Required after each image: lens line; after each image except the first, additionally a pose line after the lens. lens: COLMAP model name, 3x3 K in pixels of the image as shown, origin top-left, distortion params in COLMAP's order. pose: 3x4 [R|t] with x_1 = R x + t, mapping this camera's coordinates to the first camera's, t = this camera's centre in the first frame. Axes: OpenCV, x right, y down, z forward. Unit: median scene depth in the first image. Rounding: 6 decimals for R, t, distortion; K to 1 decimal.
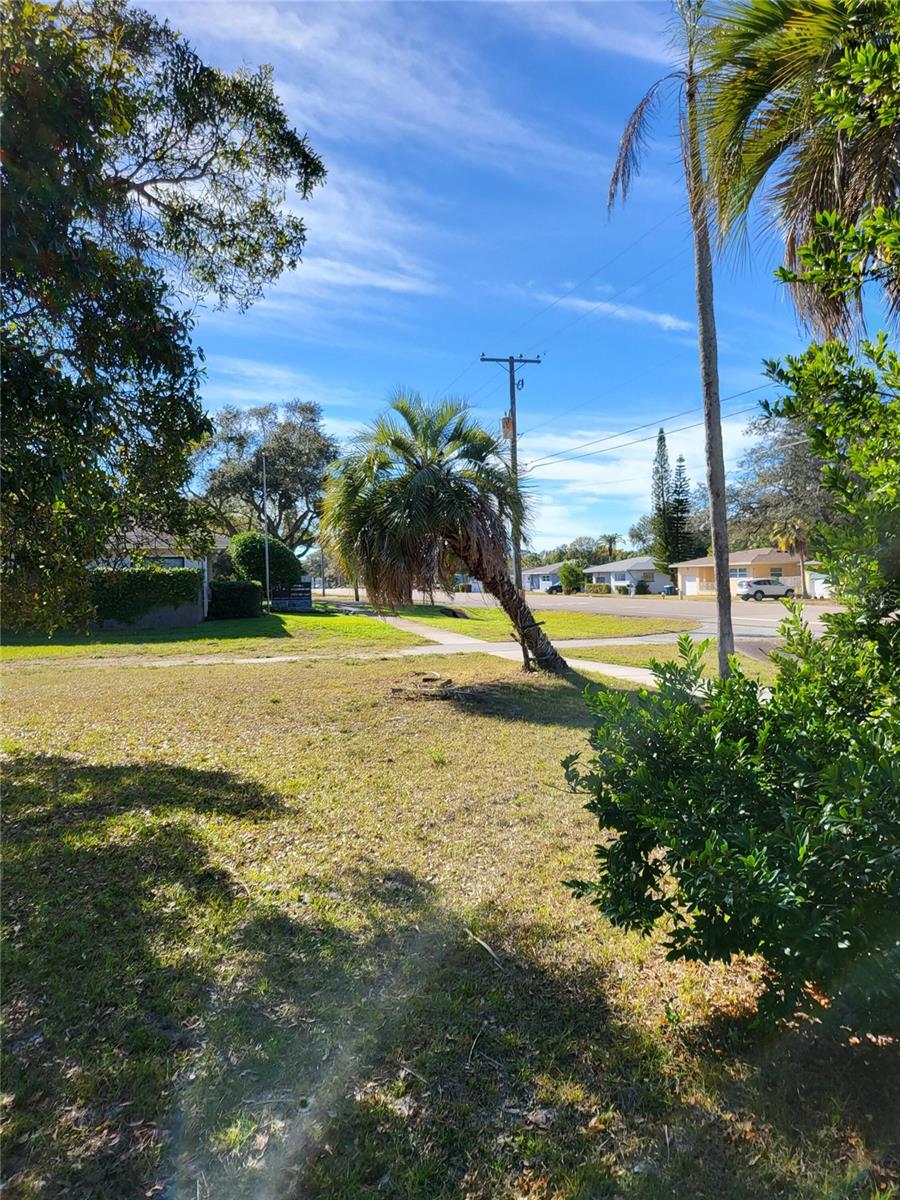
lens RADIAL K [[827.3, 0, 450.6], [0, 827.3, 592.7], [0, 0, 1]] dist [0.059411, -0.058589]
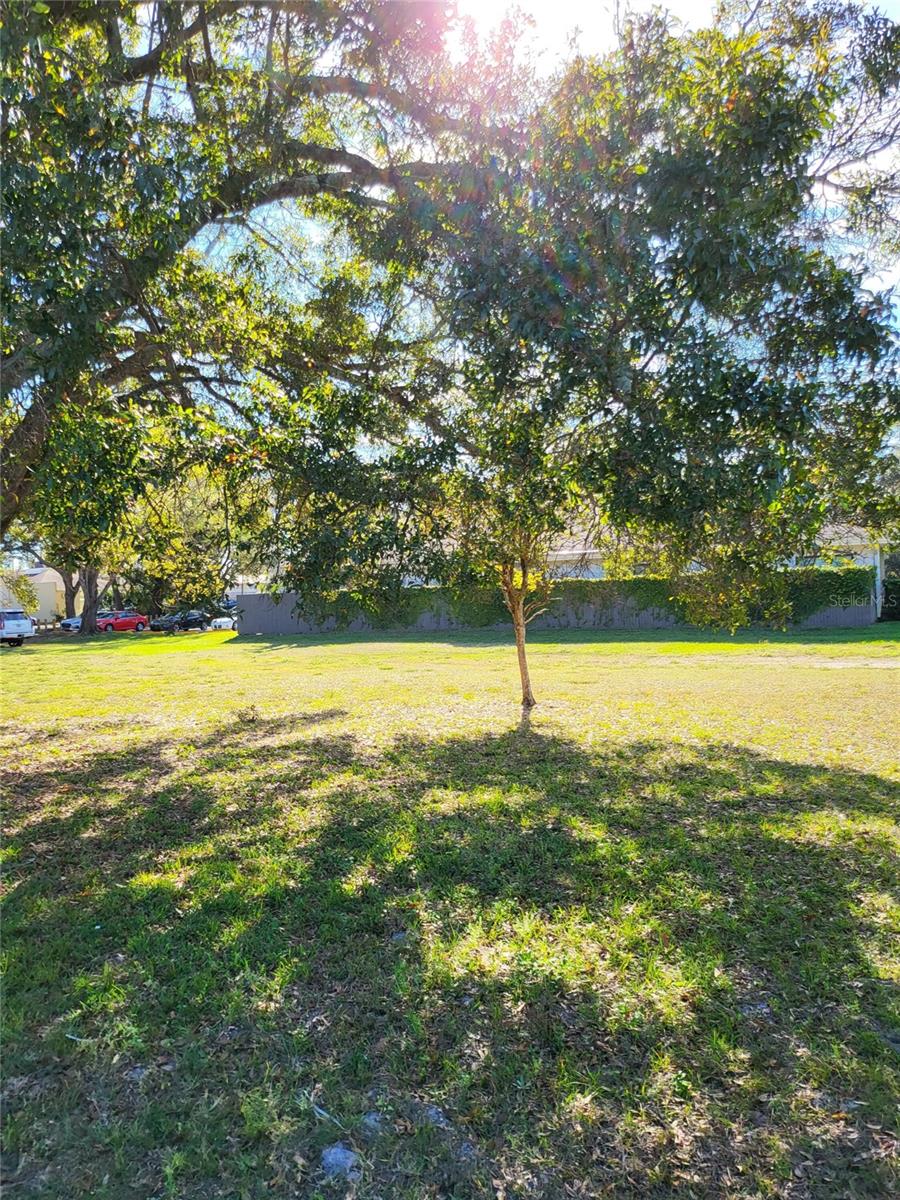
lens RADIAL K [[827.3, 0, 450.6], [0, 827.3, 592.7], [0, 0, 1]] dist [0.059411, -0.058589]
pose [[0.732166, -0.012977, -0.681002, -0.025609], [0.012250, 0.999908, -0.005884, 0.003380], [0.681016, -0.004034, 0.732258, -0.021372]]
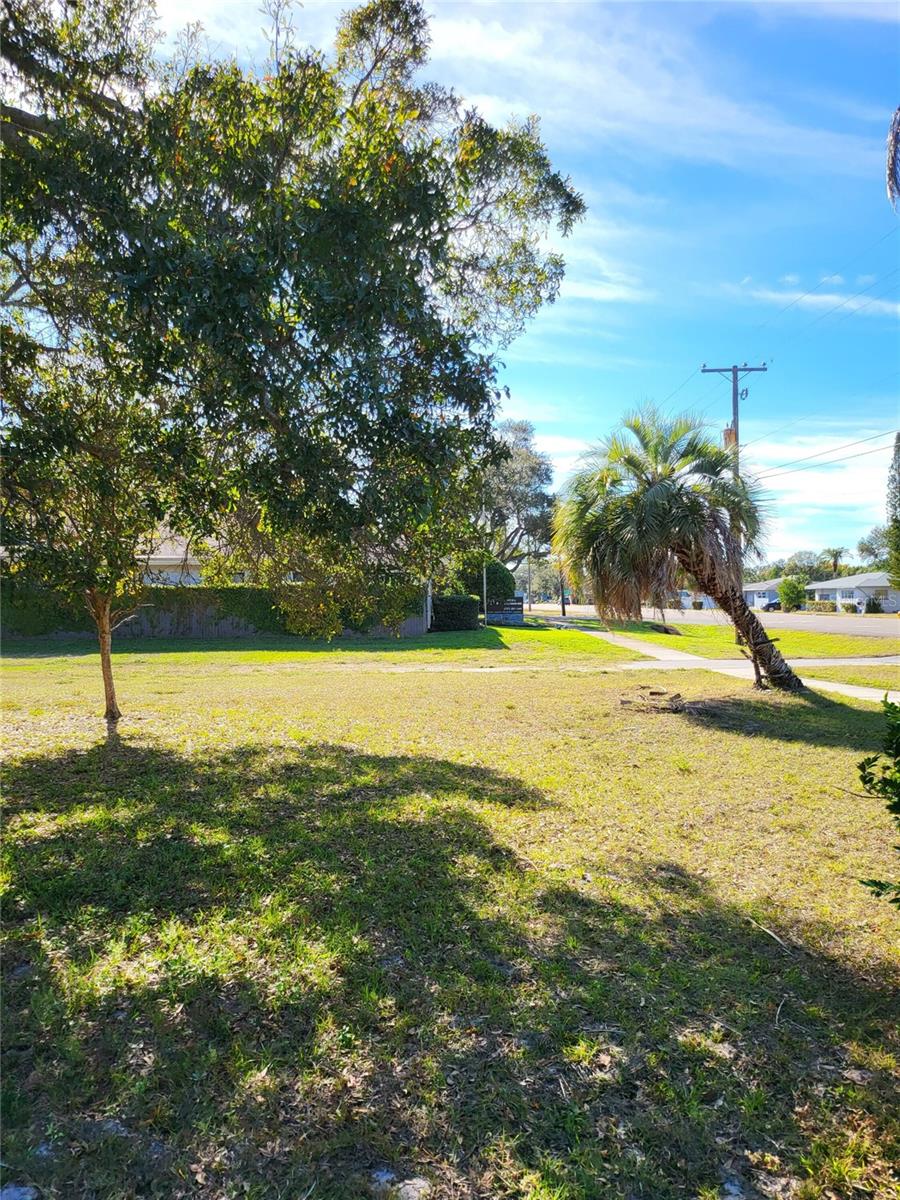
lens RADIAL K [[828.8, 0, 451.0], [0, 828.8, 614.2], [0, 0, 1]] dist [0.071022, -0.069654]
pose [[0.973525, 0.013035, -0.228209, -0.069759], [-0.011569, 0.999903, 0.007762, 0.005950], [0.228288, -0.004917, 0.973581, -0.084804]]
